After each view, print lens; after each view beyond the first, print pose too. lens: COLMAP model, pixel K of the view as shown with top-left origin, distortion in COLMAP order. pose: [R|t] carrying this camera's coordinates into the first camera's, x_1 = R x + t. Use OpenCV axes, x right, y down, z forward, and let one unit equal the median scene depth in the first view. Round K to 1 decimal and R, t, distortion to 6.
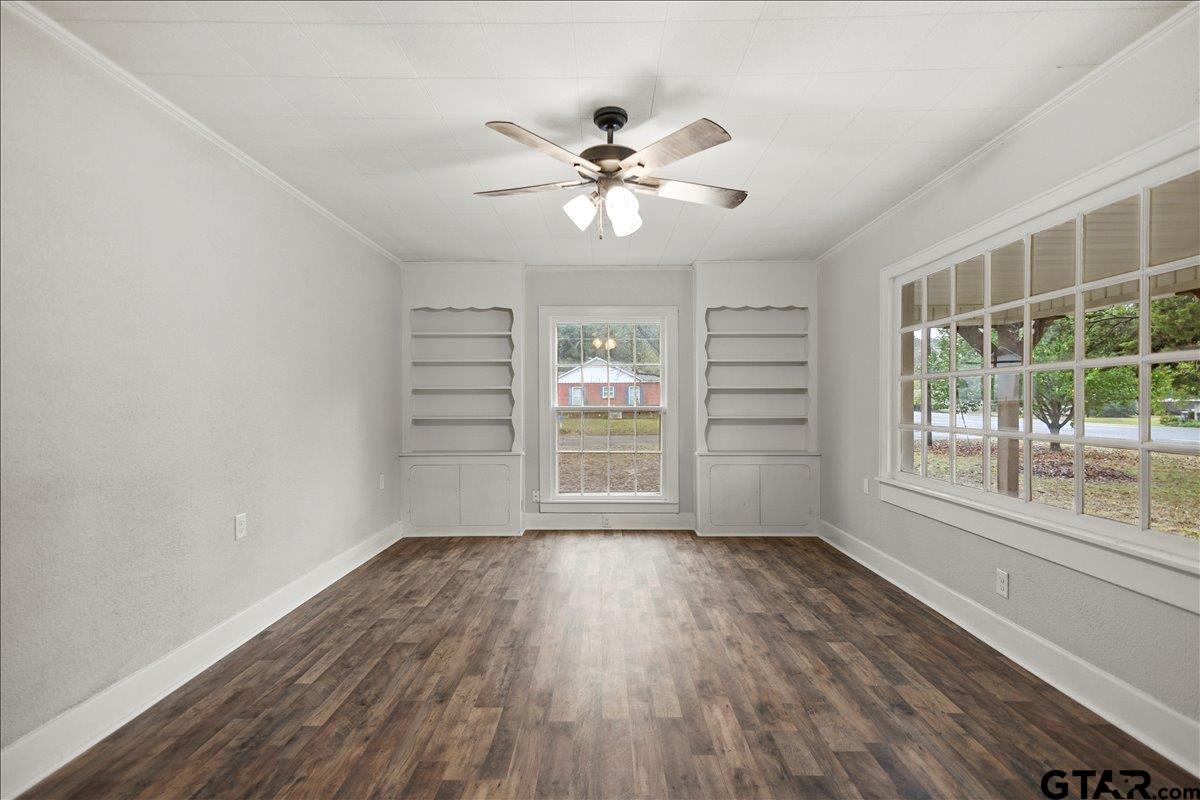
lens RADIAL K [[556.8, 0, 600.0], [0, 556.8, 400.0], [0, 0, 1]] dist [0.008327, -0.000524]
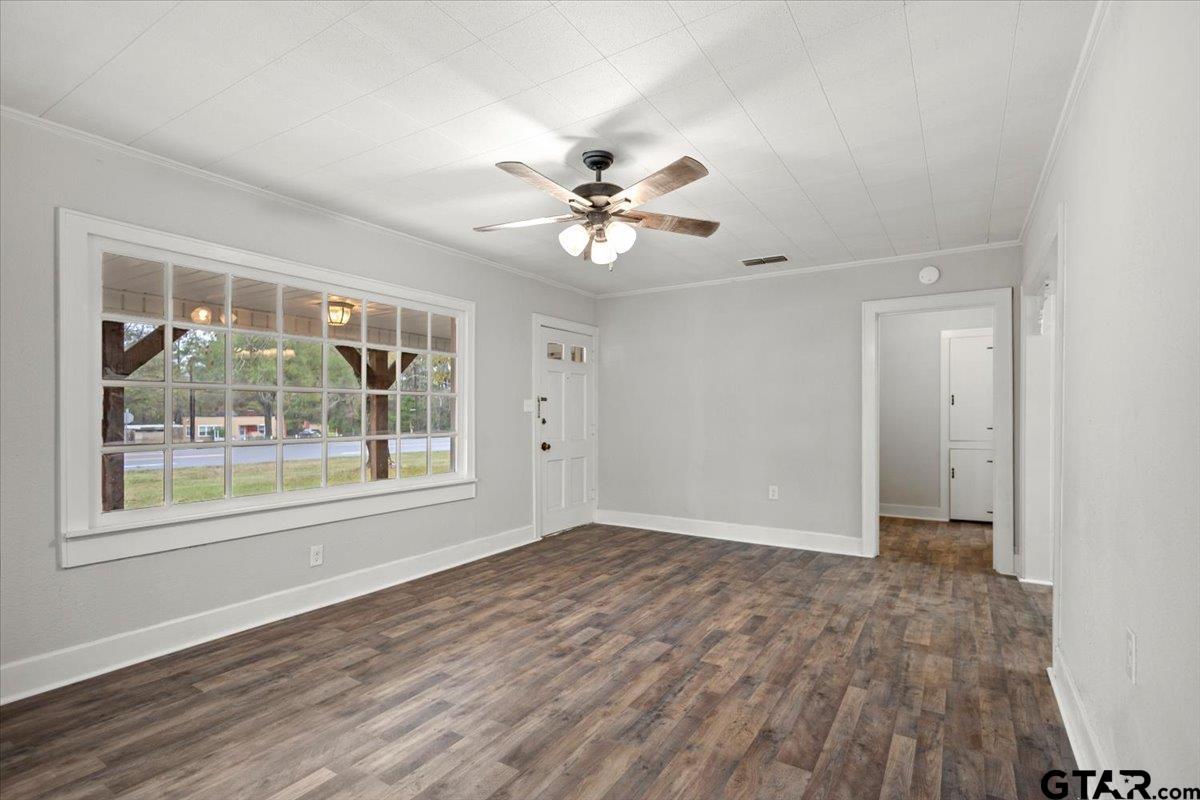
lens RADIAL K [[567.2, 0, 608.4], [0, 567.2, 415.5], [0, 0, 1]] dist [0.005322, -0.000180]
pose [[-0.853224, 0.003150, 0.521534, -0.532262], [0.003811, 0.999993, 0.000195, 0.008123], [-0.521530, 0.002154, -0.853230, 1.759892]]
